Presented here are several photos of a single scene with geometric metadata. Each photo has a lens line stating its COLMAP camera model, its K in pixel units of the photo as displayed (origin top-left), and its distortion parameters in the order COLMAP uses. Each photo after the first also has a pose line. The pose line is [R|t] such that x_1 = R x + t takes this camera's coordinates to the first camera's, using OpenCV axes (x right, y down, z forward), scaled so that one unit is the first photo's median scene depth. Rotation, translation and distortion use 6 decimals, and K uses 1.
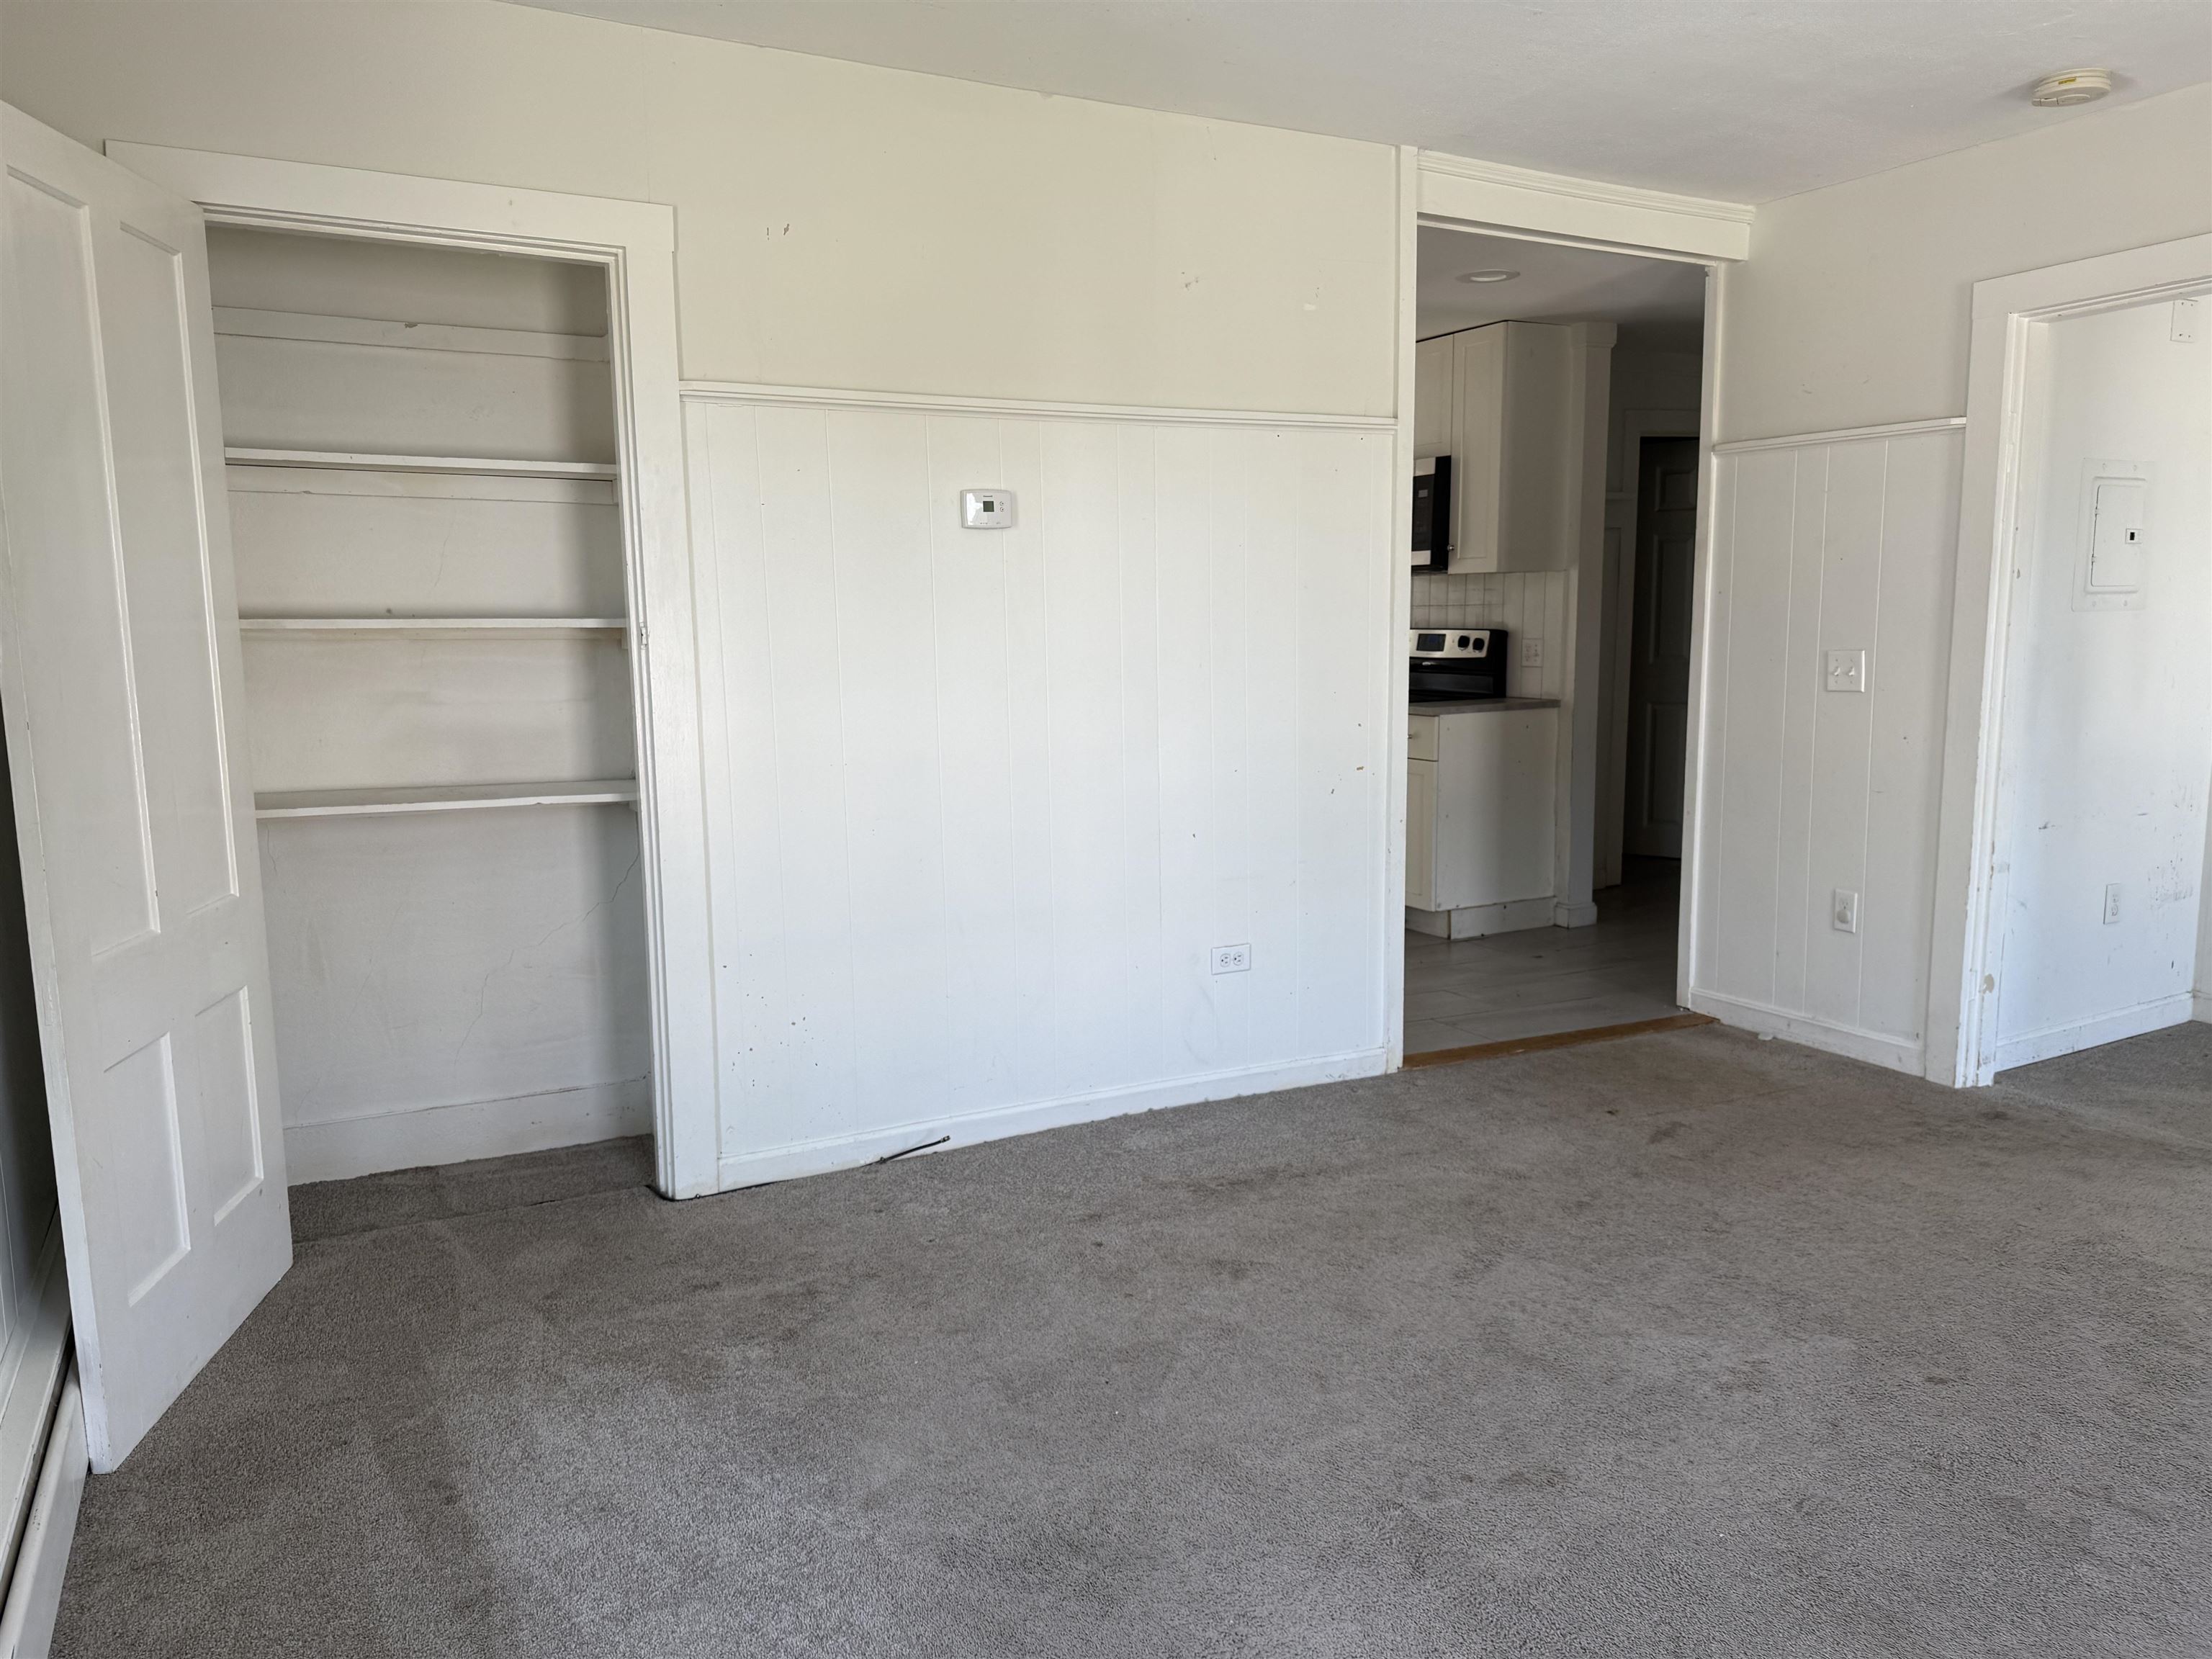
lens RADIAL K [[1554.1, 0, 1108.2], [0, 1554.1, 830.5], [0, 0, 1]] dist [0.010156, -0.022424]
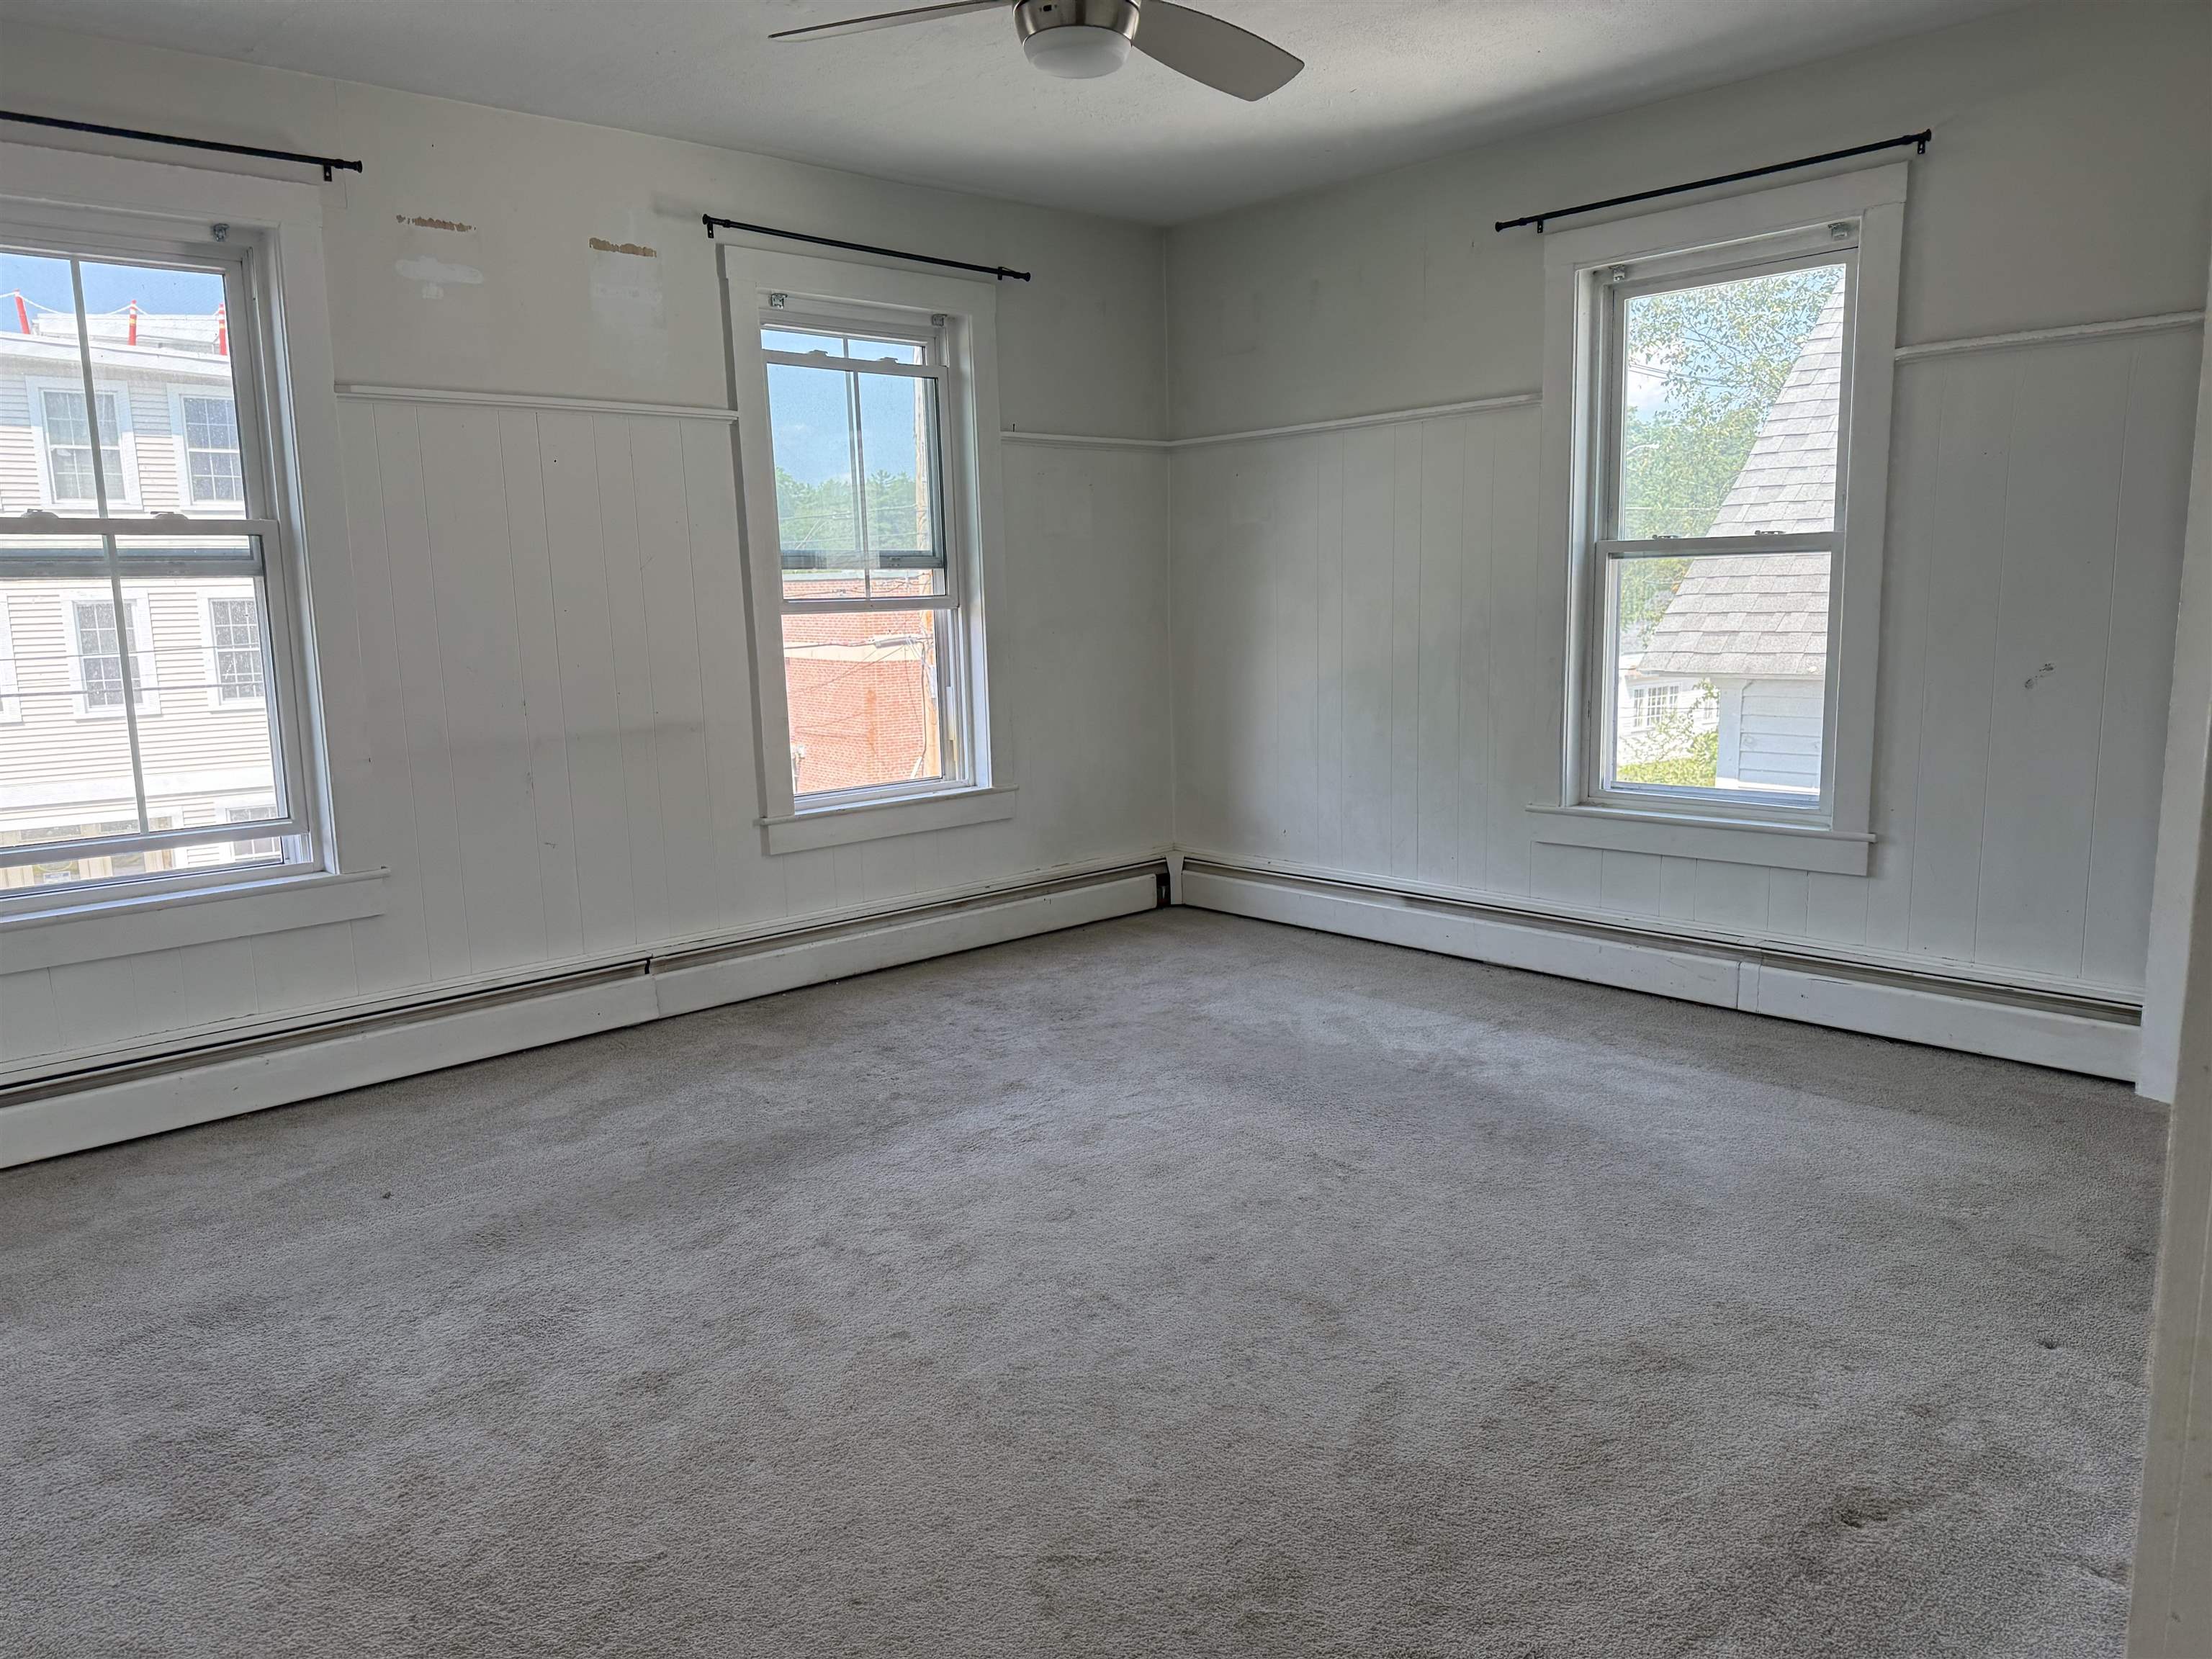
lens RADIAL K [[1554.1, 0, 1108.2], [0, 1554.1, 830.5], [0, 0, 1]] dist [0.010156, -0.022424]
pose [[-0.968194, 0.064460, -0.241754, 0.413710], [-0.008208, 0.957540, 0.288184, -0.167200], [0.250065, 0.281003, -0.926555, 1.237911]]
